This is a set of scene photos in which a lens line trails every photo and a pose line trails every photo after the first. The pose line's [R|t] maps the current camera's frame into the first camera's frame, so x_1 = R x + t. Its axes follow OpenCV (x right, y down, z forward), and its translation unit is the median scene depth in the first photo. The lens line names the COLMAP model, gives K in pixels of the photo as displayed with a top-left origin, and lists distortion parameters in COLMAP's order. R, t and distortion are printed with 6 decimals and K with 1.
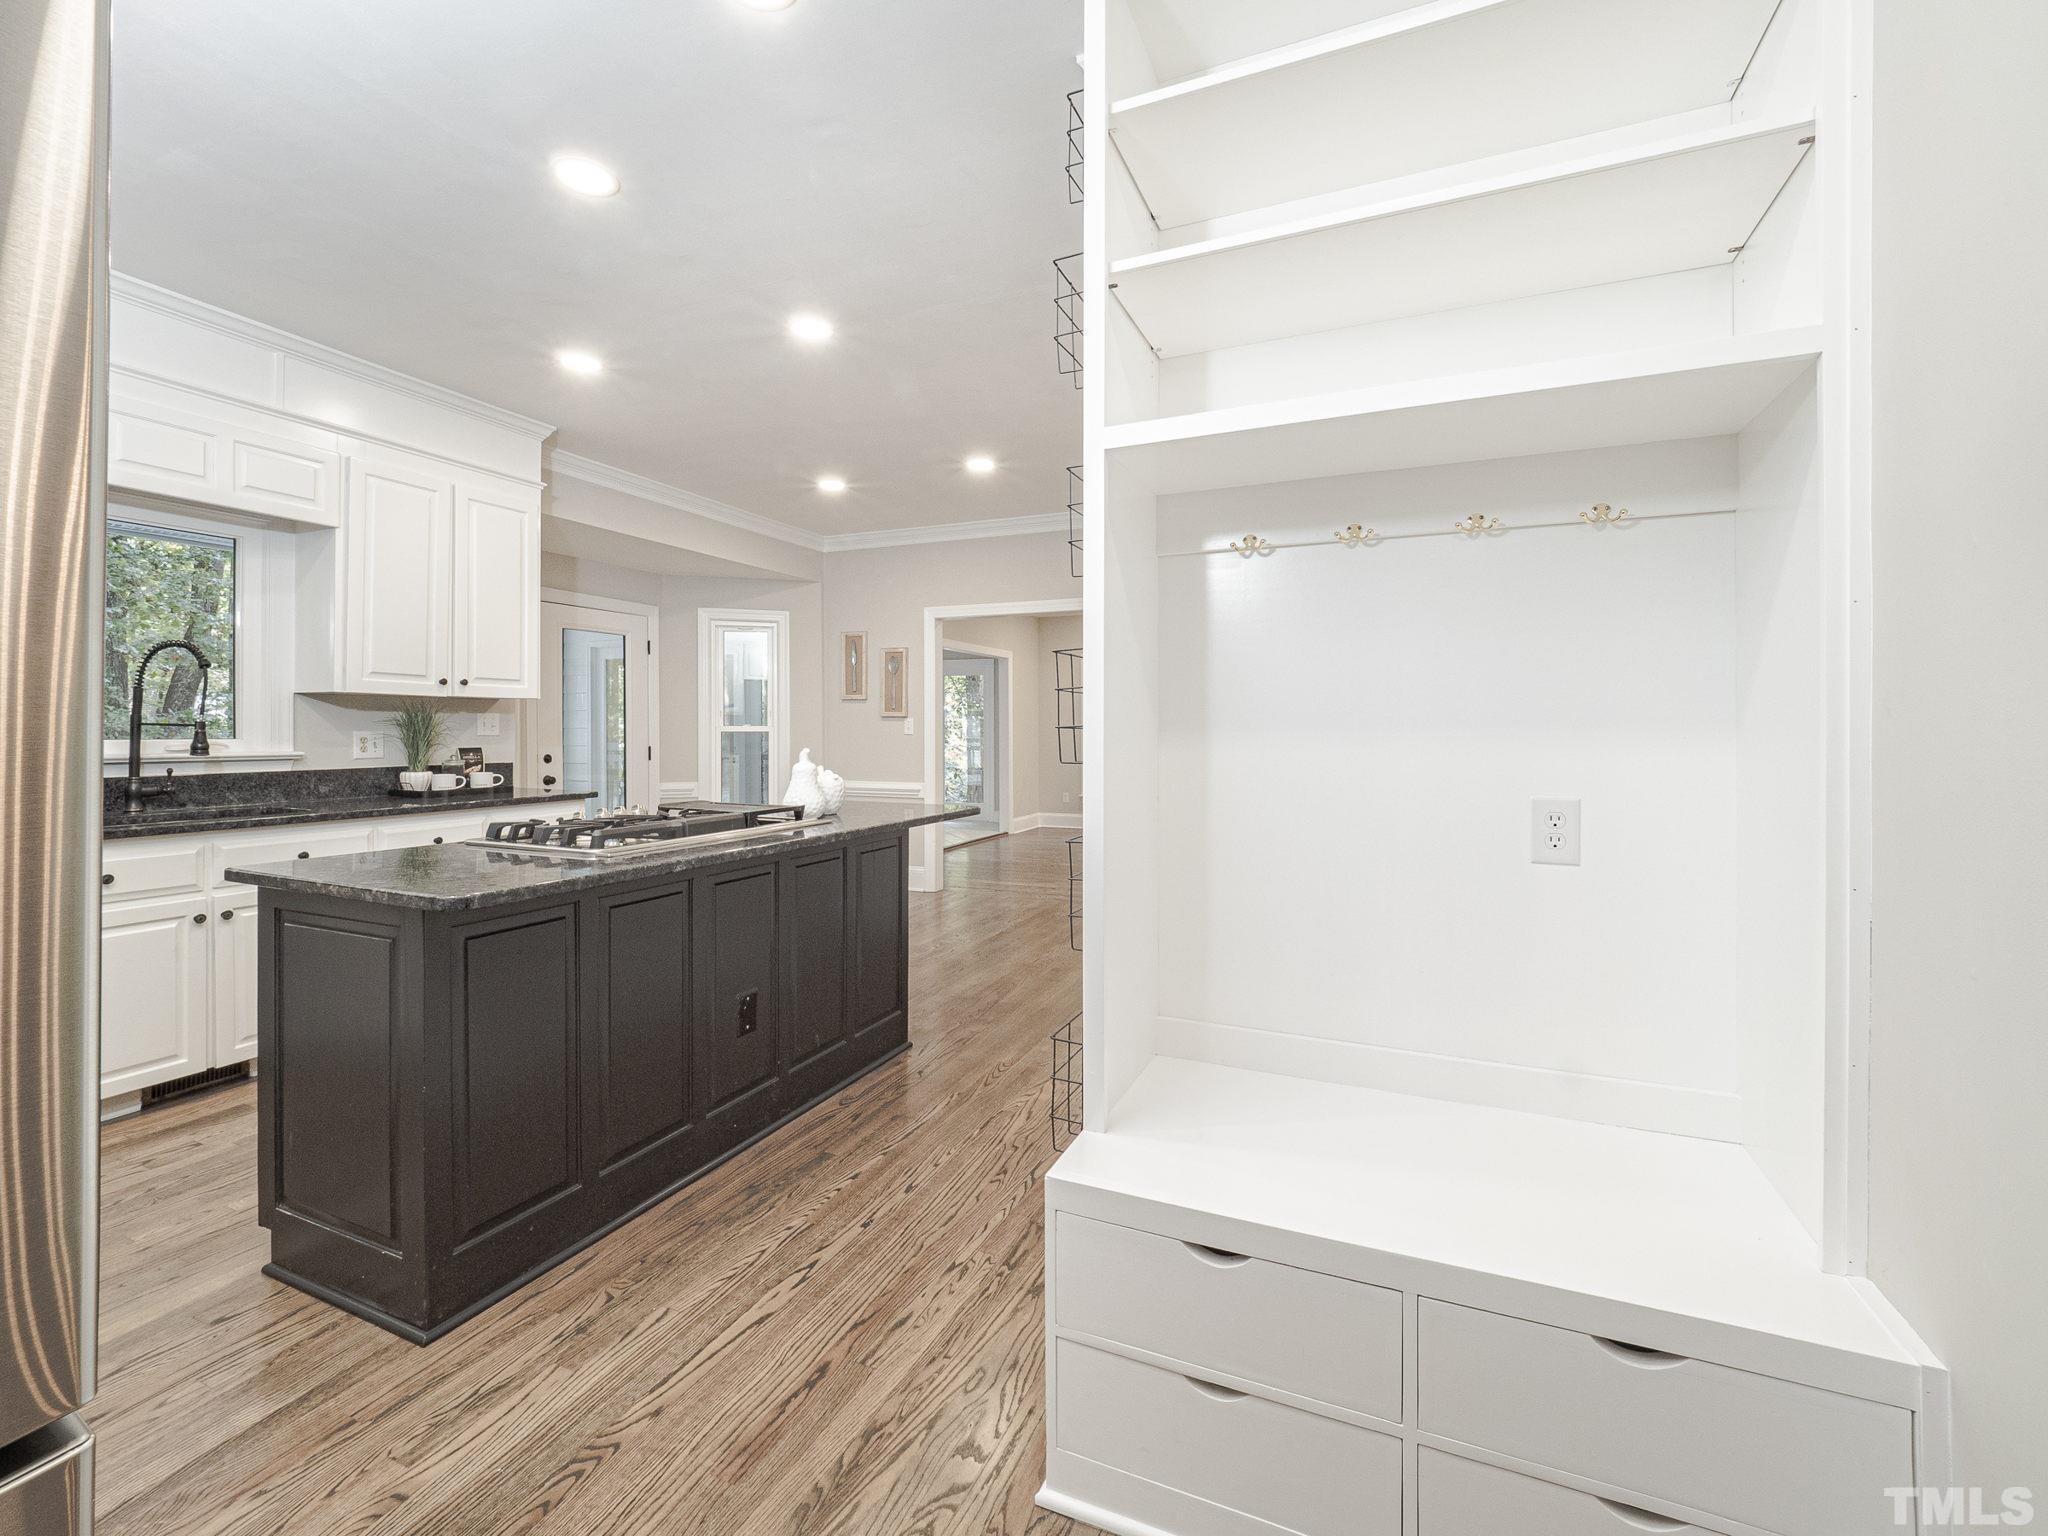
lens RADIAL K [[881.2, 0, 1026.8], [0, 881.2, 728.5], [0, 0, 1]] dist [-0.007593, -0.000368]
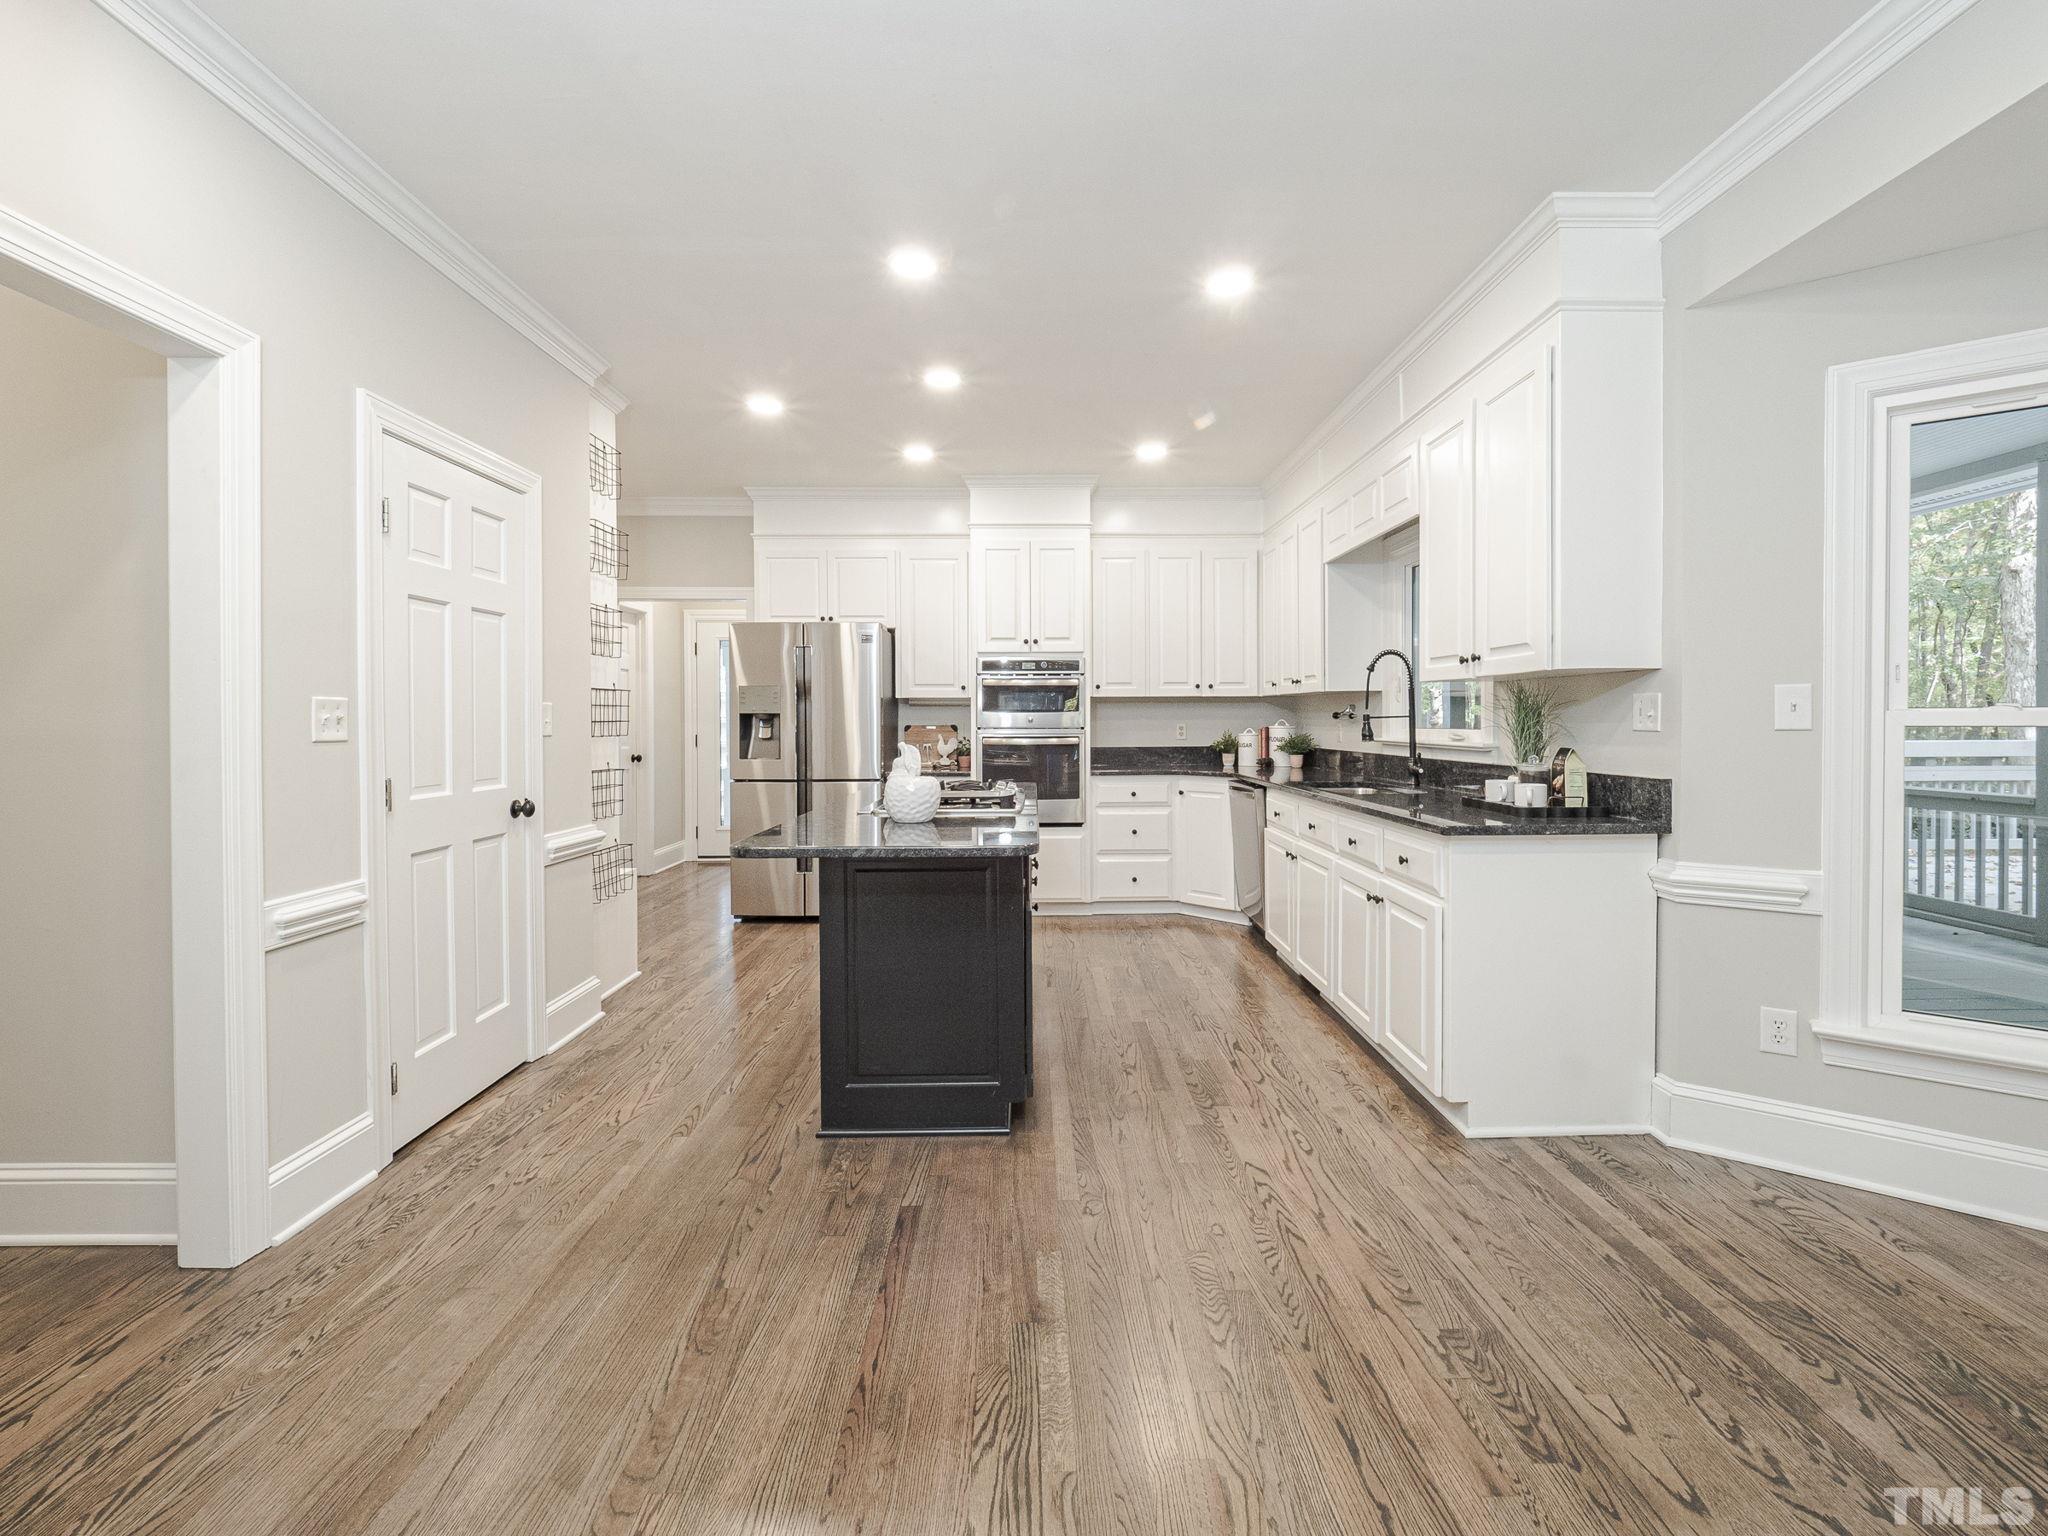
lens RADIAL K [[889.6, 0, 1038.8], [0, 889.6, 730.1], [0, 0, 1]] dist [-0.002825, -0.000021]
pose [[-0.909978, 0.010197, -0.414530, 0.009230], [0.006715, 0.999929, 0.009856, -0.001037], [0.414601, 0.006185, -0.909982, 1.558919]]
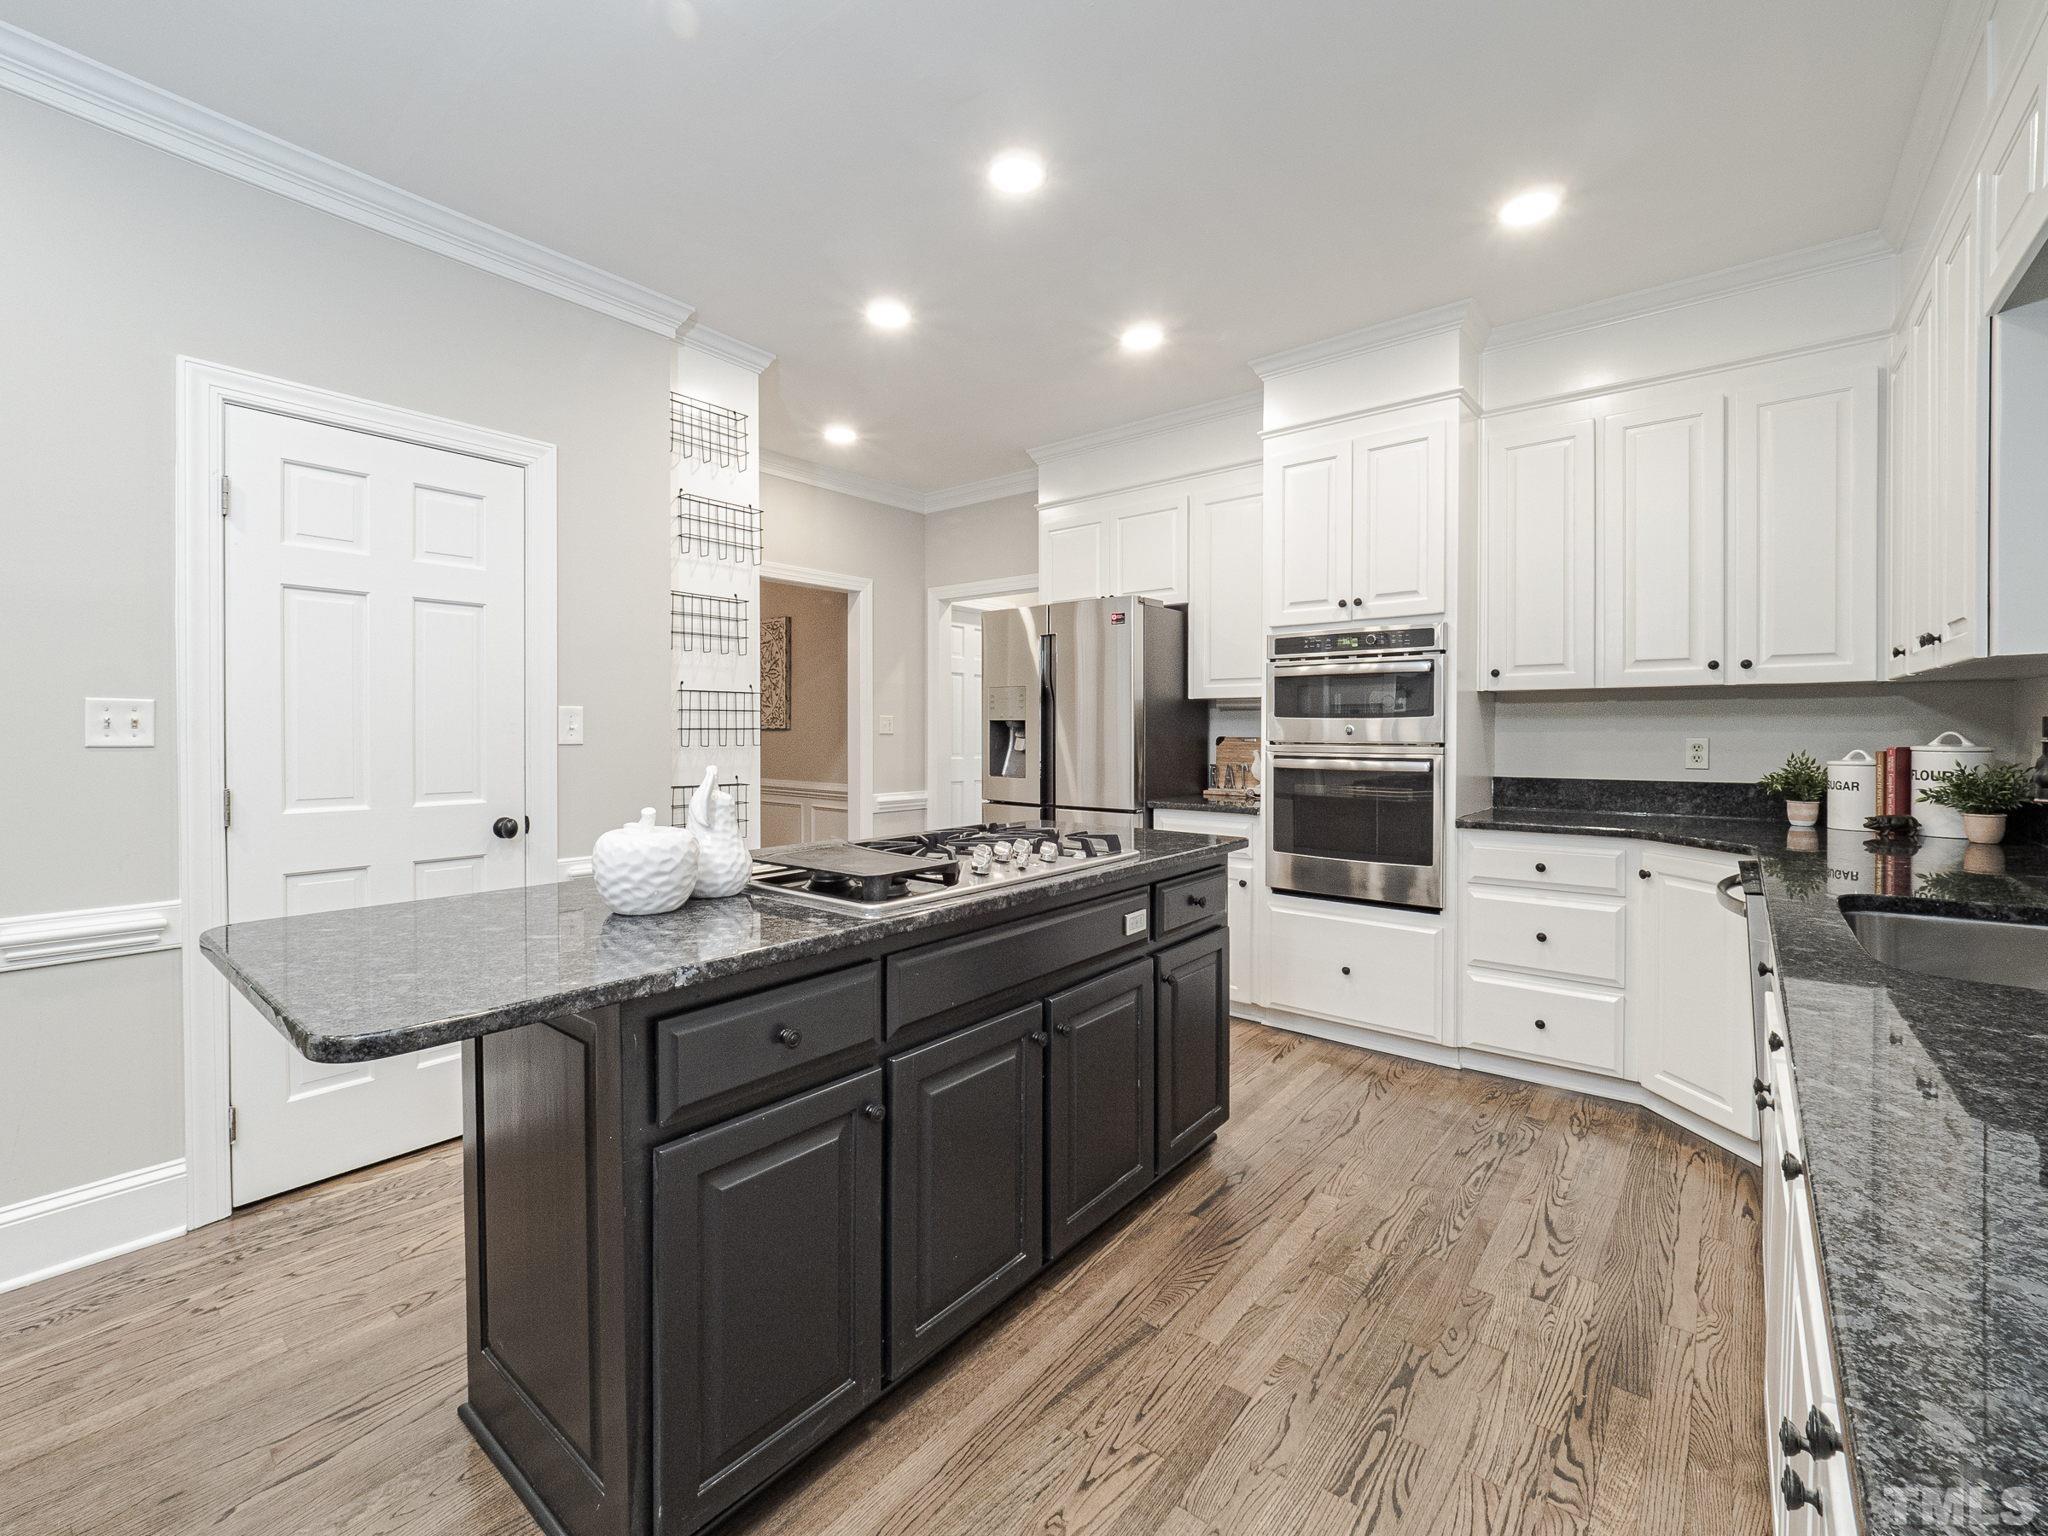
lens RADIAL K [[873.5, 0, 1030.6], [0, 873.5, 740.5], [0, 0, 1]] dist [0.000351, -0.003844]
pose [[-0.965573, -0.002733, 0.260119, -0.475922], [-0.000659, 0.999967, 0.008060, 0.000273], [-0.260132, 0.007611, -0.965543, 1.188093]]
